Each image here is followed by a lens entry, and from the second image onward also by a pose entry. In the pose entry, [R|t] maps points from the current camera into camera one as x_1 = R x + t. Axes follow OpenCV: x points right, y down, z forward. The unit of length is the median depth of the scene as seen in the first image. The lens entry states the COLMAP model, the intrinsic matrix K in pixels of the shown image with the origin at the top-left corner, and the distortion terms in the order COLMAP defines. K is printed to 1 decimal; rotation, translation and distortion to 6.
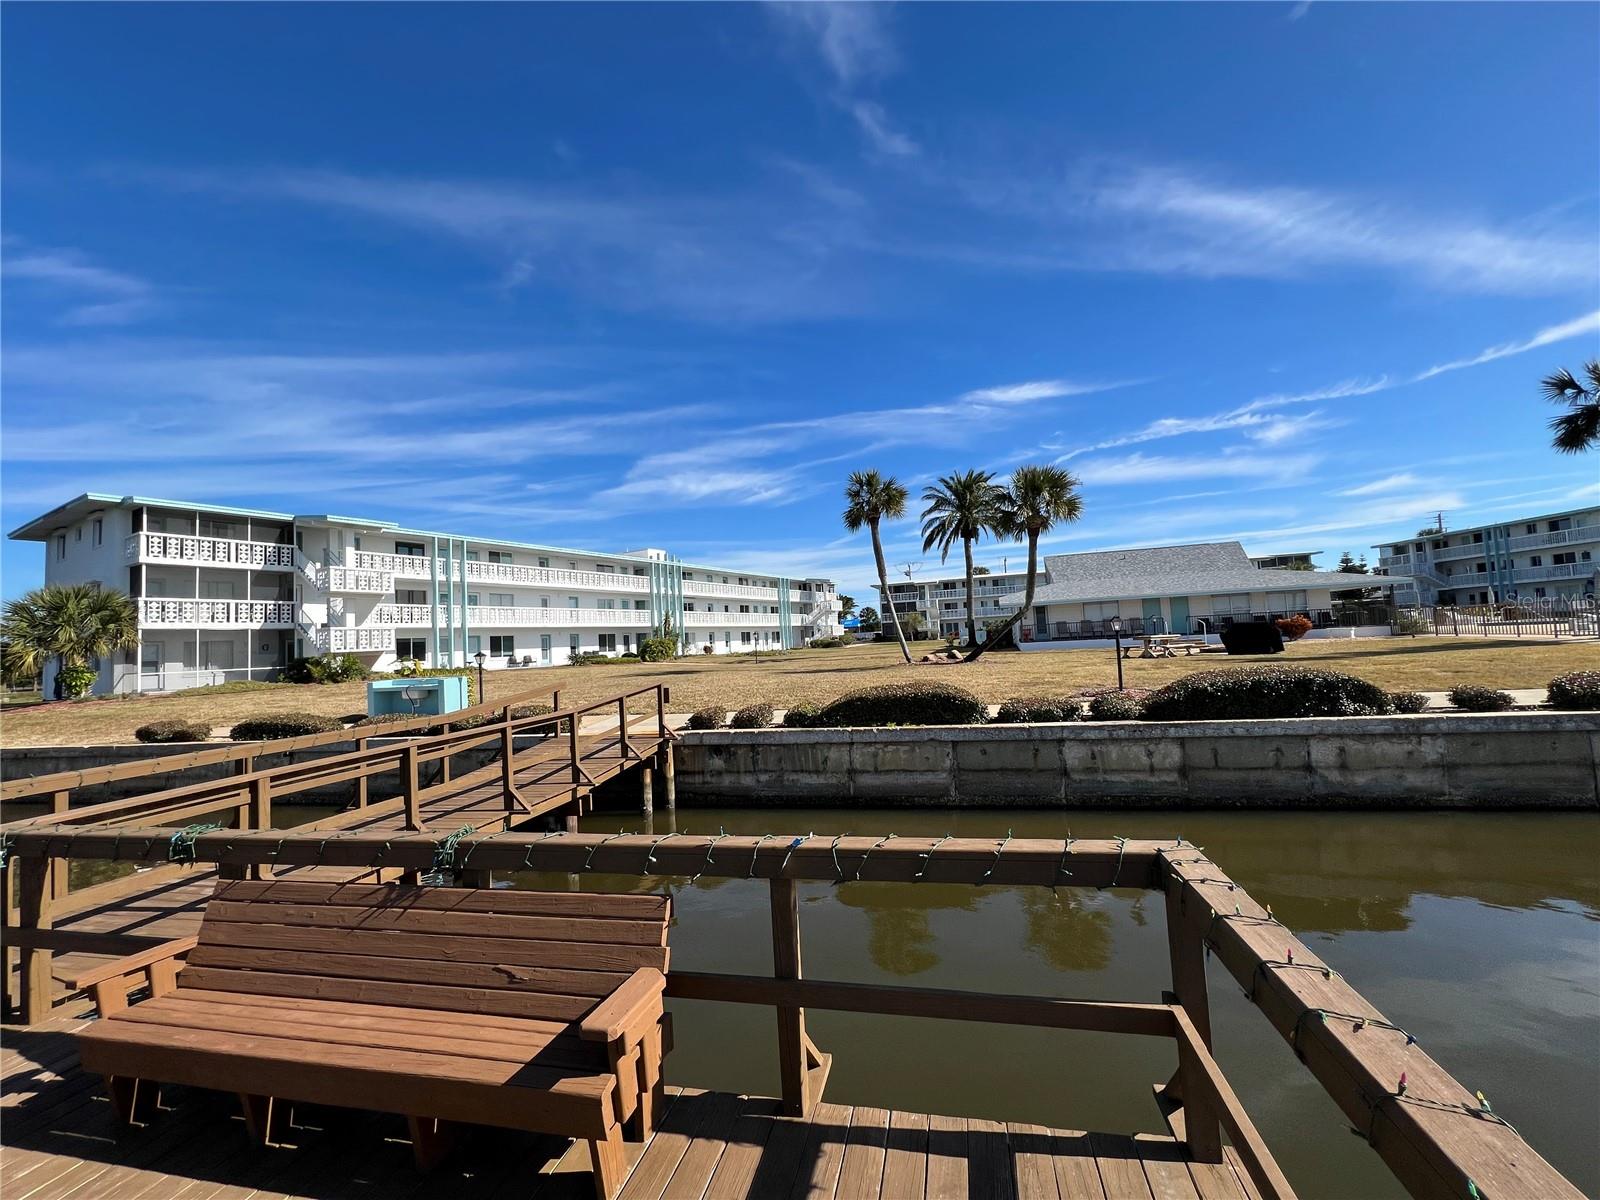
lens RADIAL K [[641.3, 0, 803.1], [0, 641.3, 603.7], [0, 0, 1]] dist [-0.003045, 0.000925]
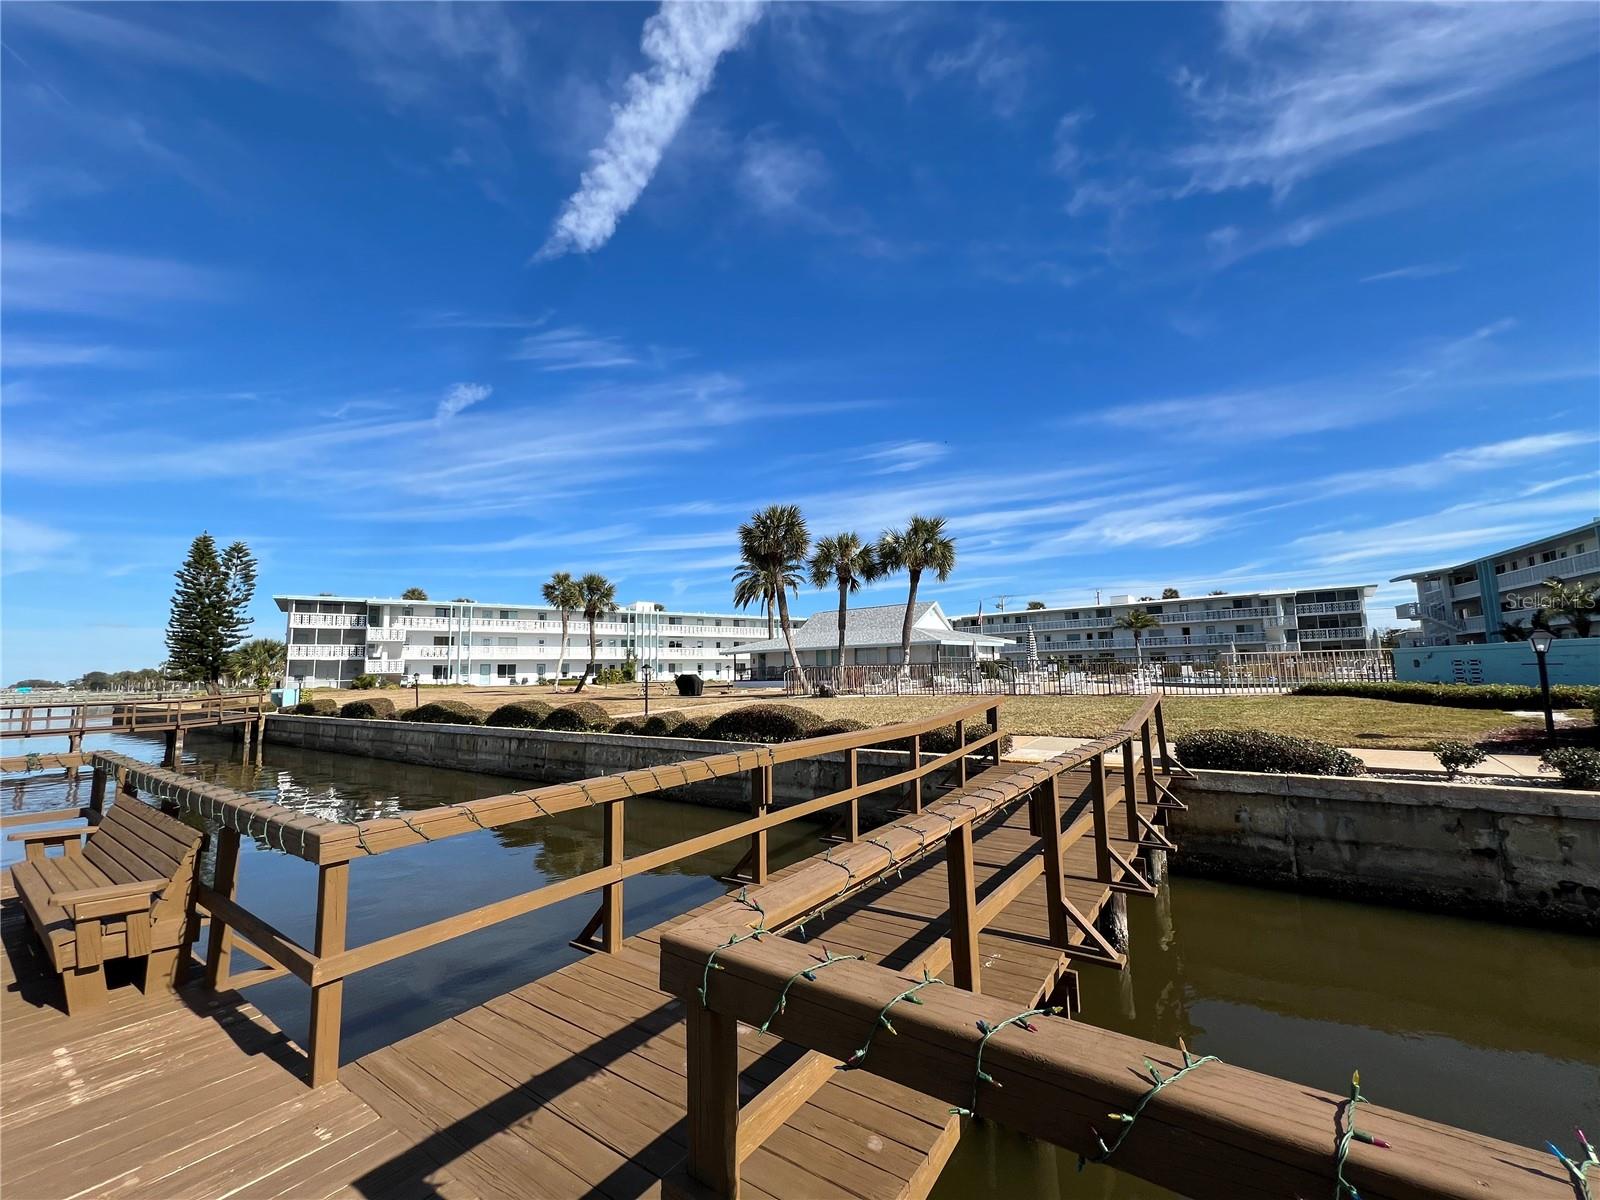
lens RADIAL K [[639.3, 0, 810.0], [0, 639.3, 604.5], [0, 0, 1]] dist [0.000207, 0.000107]
pose [[0.919238, -0.011576, -0.393531, 1.173979], [-0.002383, 0.999386, -0.034963, -0.062158], [0.393694, 0.033077, 0.918646, -0.215861]]
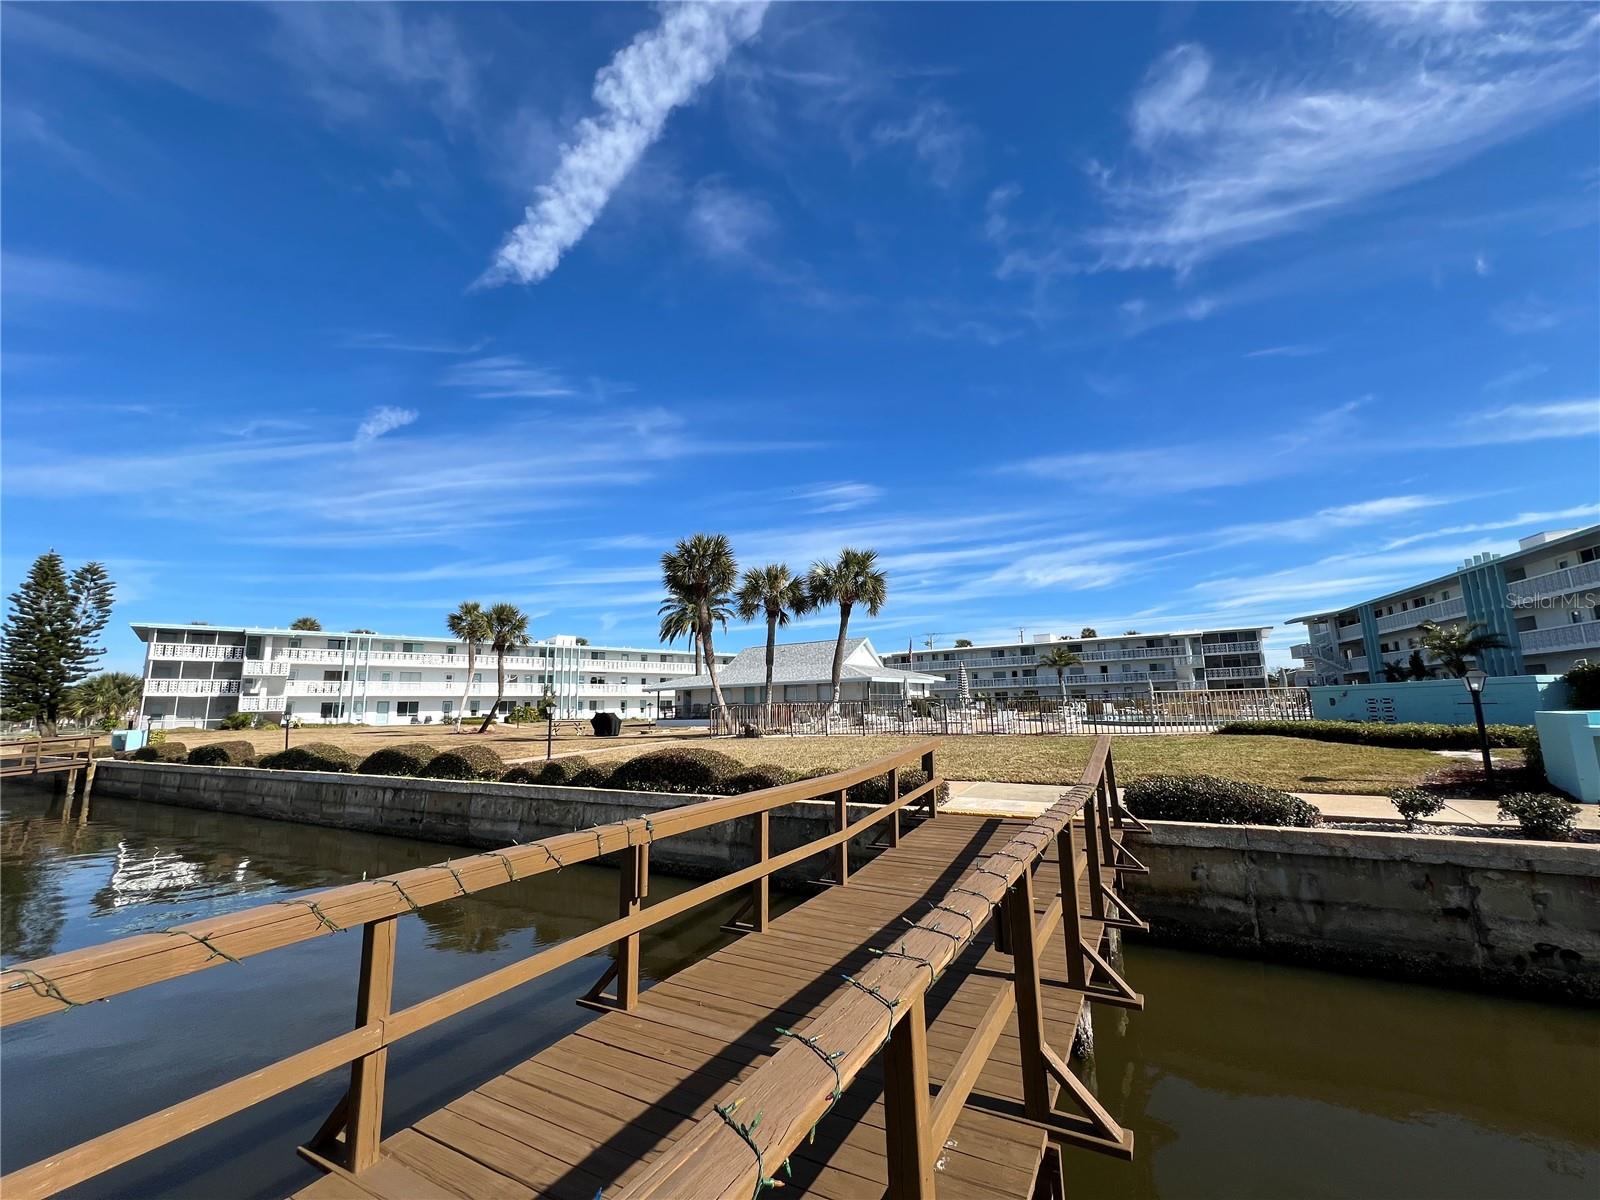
lens RADIAL K [[639.3, 0, 810.2], [0, 639.3, 602.9], [0, 0, 1]] dist [0.000207, 0.000107]
pose [[0.955830, -0.019326, -0.293283, 1.166891], [-0.009029, 0.995434, -0.095020, -0.061130], [0.293781, 0.093471, 0.951292, -0.182407]]
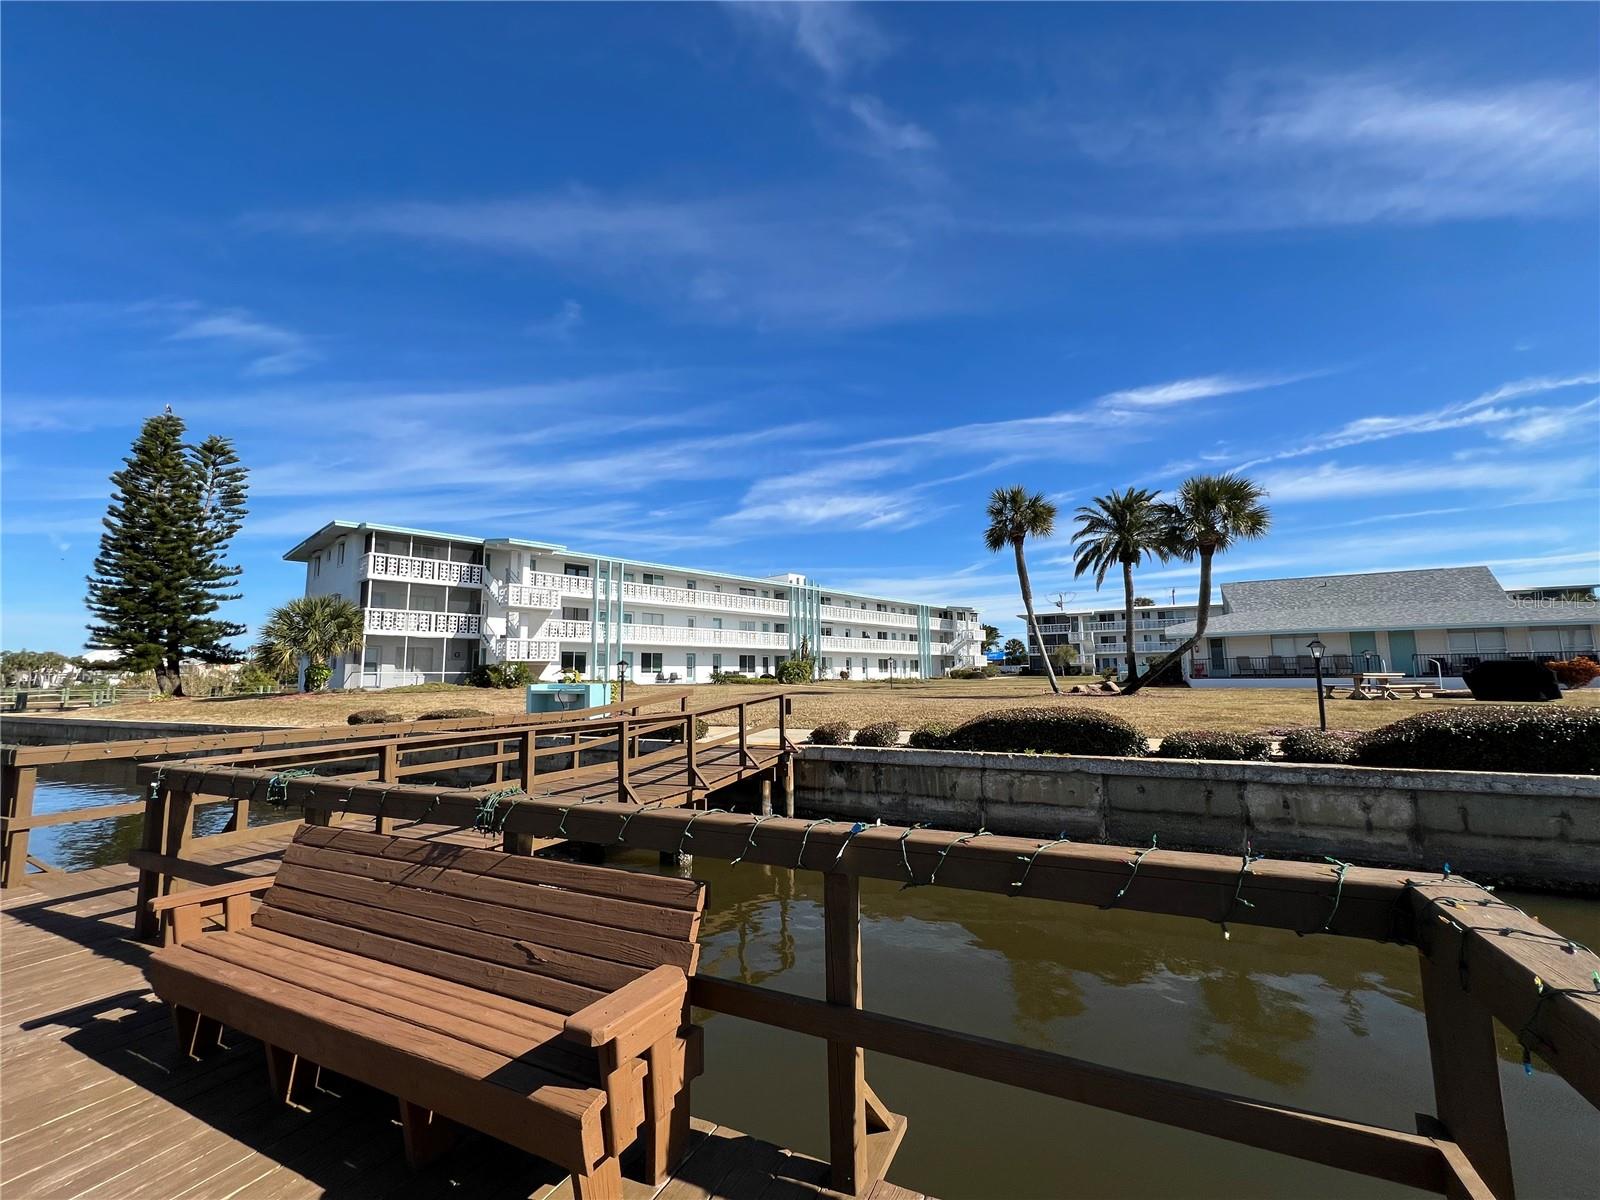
lens RADIAL K [[641.3, 0, 803.5], [0, 641.3, 602.9], [0, 0, 1]] dist [-0.003045, 0.000925]
pose [[0.975987, 0.015918, -0.217244, 0.007872], [-0.026214, 0.998661, -0.044596, 0.011583], [0.216244, 0.049220, 0.975098, 0.018137]]
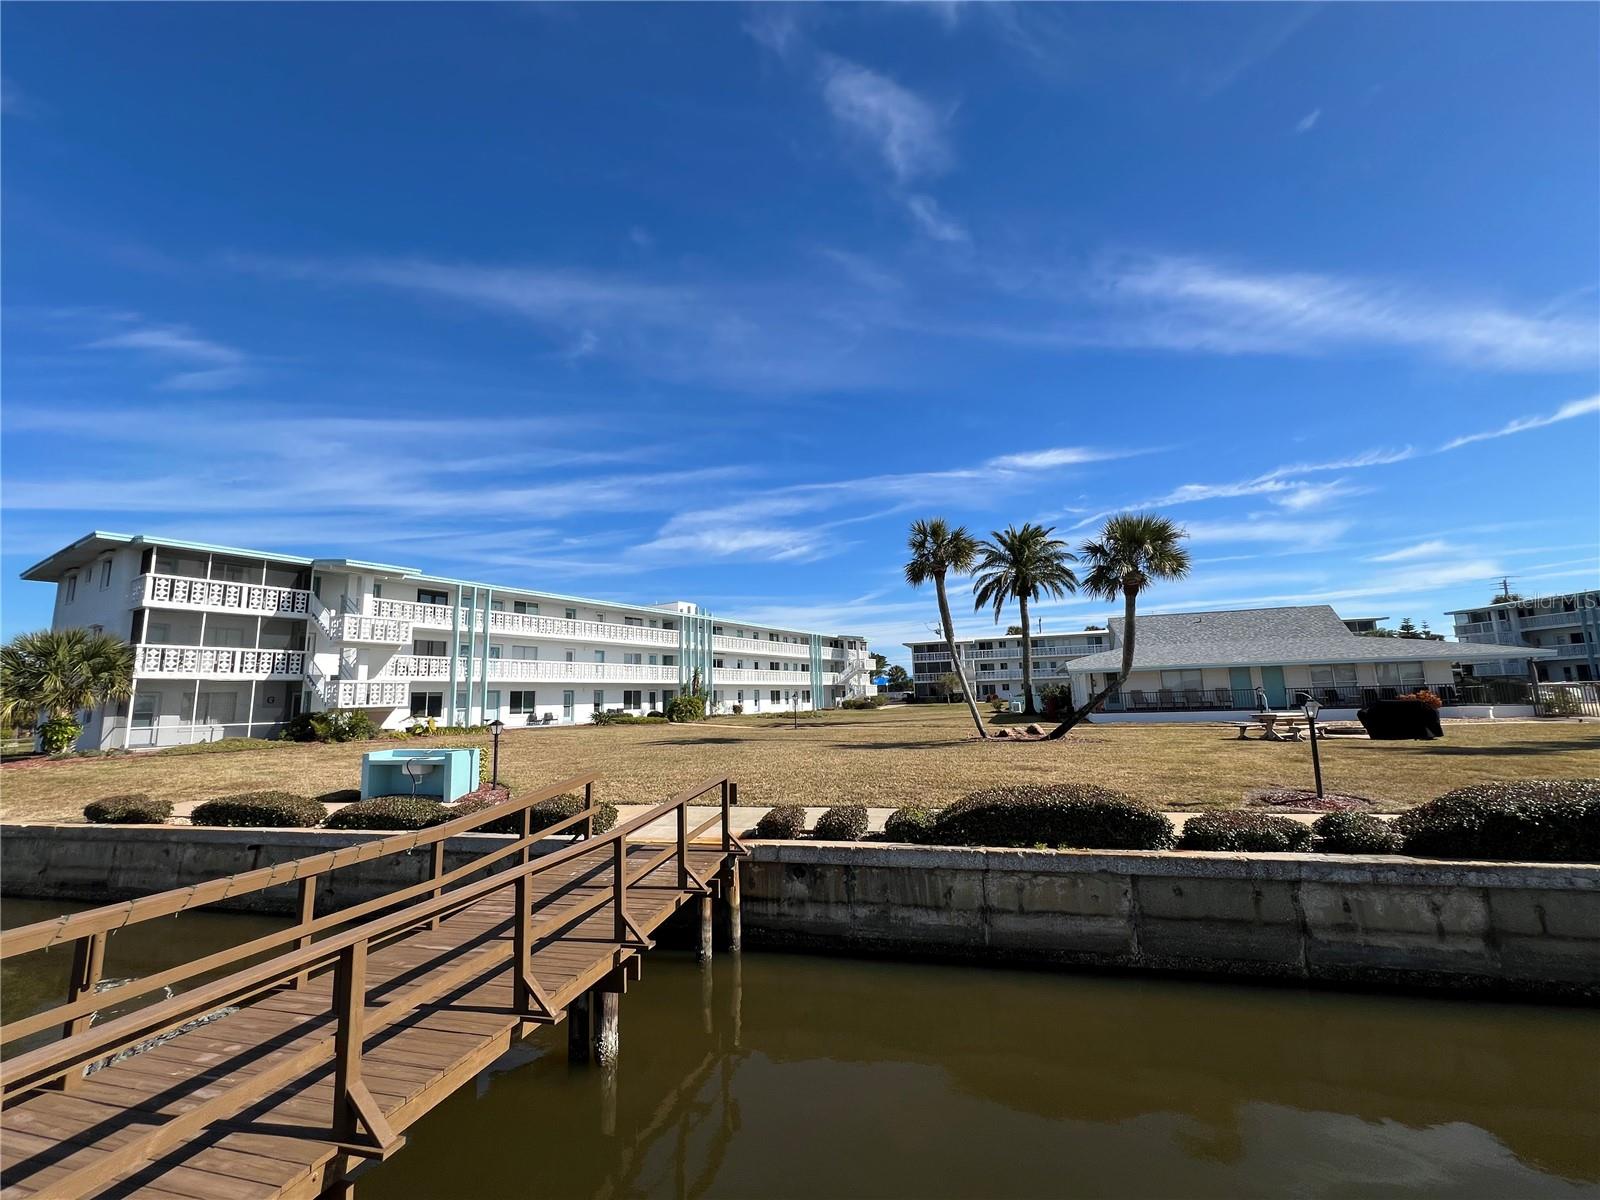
lens RADIAL K [[641.3, 0, 803.3], [0, 641.3, 603.1], [0, 0, 1]] dist [-0.003045, 0.000925]
pose [[0.999326, 0.018248, -0.031860, -0.045031], [-0.020967, 0.995970, -0.087198, -0.007045], [0.030141, 0.087807, 0.995681, 0.092770]]
